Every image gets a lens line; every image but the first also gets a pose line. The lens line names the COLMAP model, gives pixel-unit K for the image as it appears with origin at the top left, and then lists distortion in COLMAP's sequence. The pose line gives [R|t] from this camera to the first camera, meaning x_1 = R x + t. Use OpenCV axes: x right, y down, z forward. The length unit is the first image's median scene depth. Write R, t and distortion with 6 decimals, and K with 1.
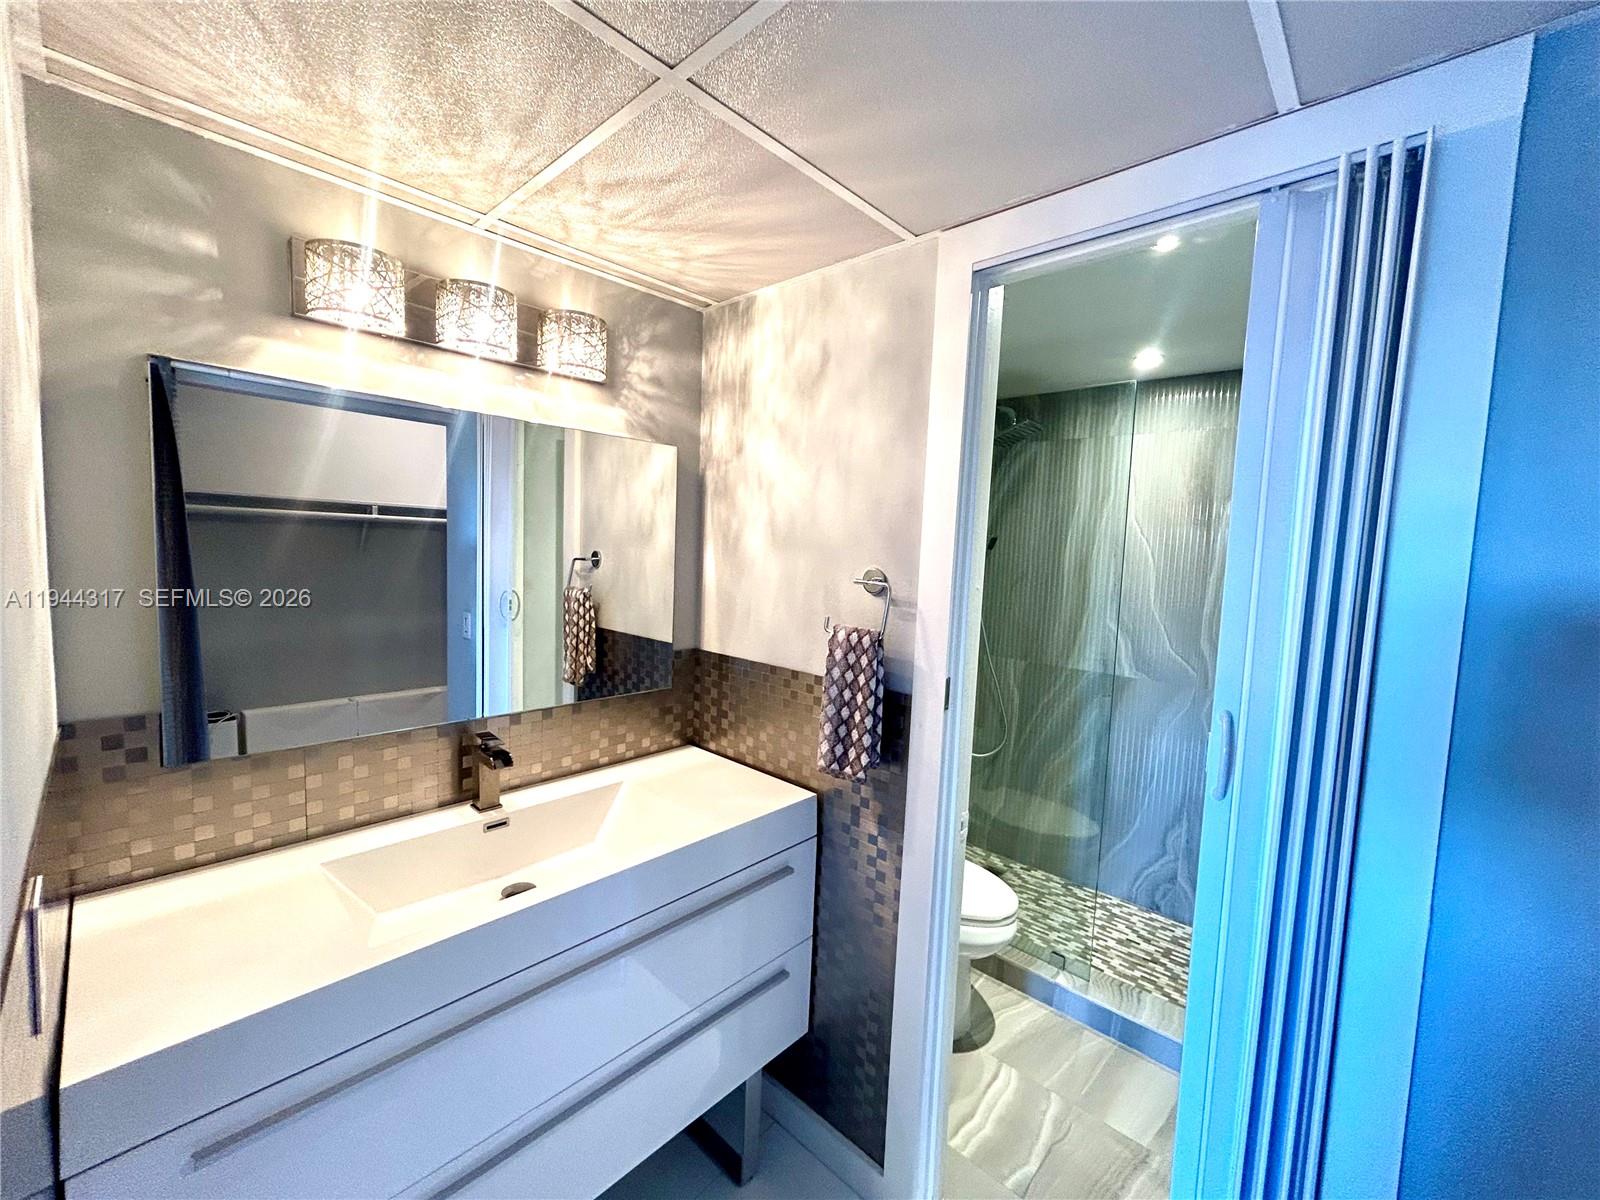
lens RADIAL K [[645.7, 0, 802.1], [0, 645.7, 598.7], [0, 0, 1]] dist [0.001559, -0.000143]
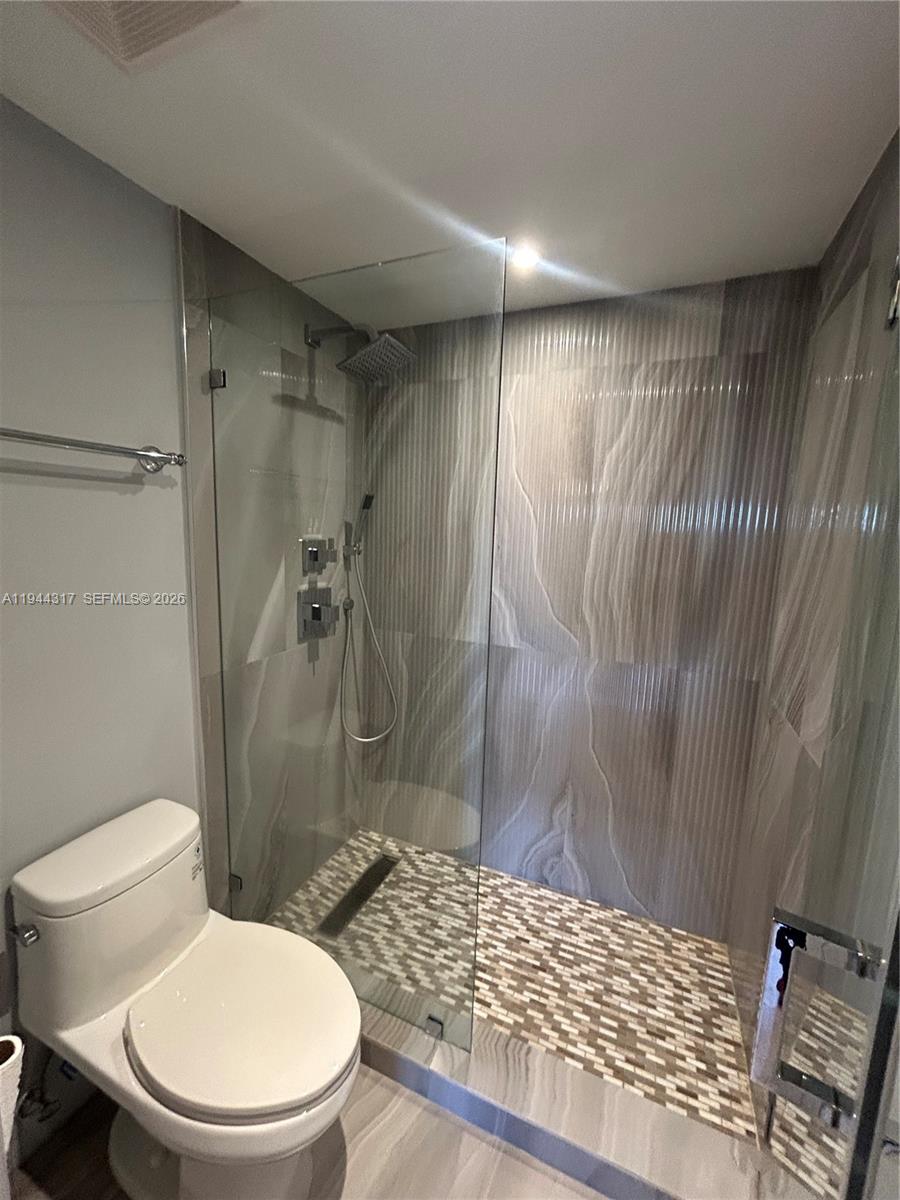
lens RADIAL K [[484.3, 0, 450.9], [0, 484.3, 597.7], [0, 0, 1]] dist [0.001559, -0.000143]
pose [[0.949717, -0.058867, 0.307525, 0.216206], [0.032758, 0.995458, 0.089387, -0.014460], [-0.311390, -0.074818, 0.947332, 0.387151]]
